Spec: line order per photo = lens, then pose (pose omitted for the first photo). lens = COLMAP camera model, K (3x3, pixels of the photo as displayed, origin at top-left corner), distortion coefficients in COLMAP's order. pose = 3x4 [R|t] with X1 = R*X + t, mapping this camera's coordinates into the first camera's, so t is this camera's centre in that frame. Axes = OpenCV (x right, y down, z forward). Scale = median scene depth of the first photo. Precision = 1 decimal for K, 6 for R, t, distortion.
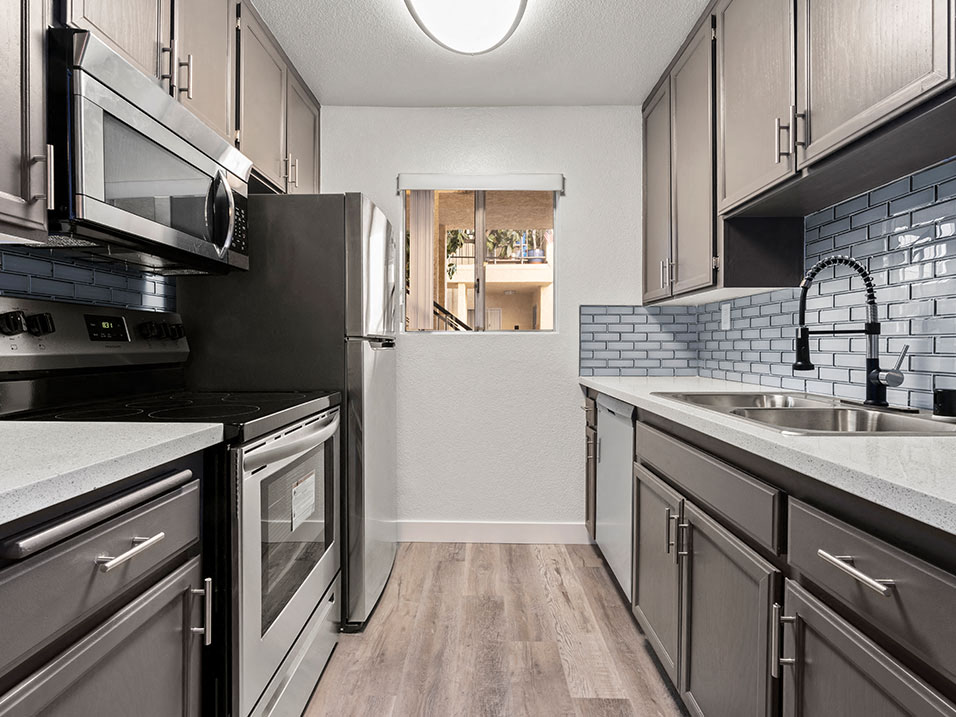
lens RADIAL K [[499.4, 0, 478.2], [0, 499.4, 348.3], [0, 0, 1]] dist [-0.011272, 0.001018]
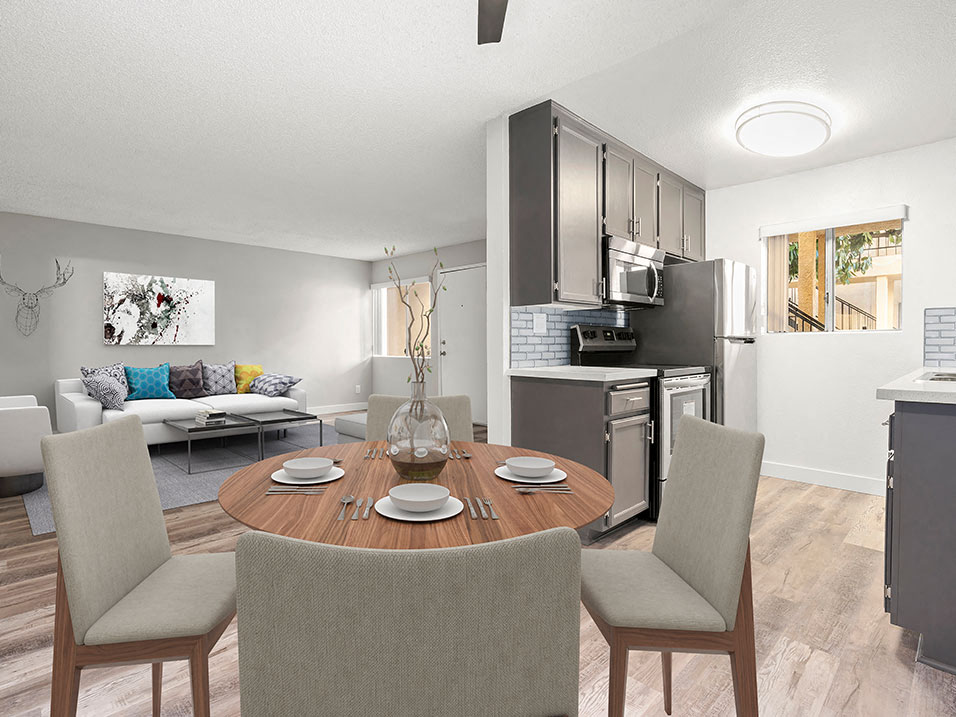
lens RADIAL K [[499.4, 0, 478.2], [0, 499.4, 348.3], [0, 0, 1]] dist [-0.011272, 0.001018]
pose [[0.716746, 0.000689, -0.697334, 0.431041], [-0.001814, 0.999998, -0.000876, 0.022813], [0.697332, 0.001893, 0.716746, -1.022587]]
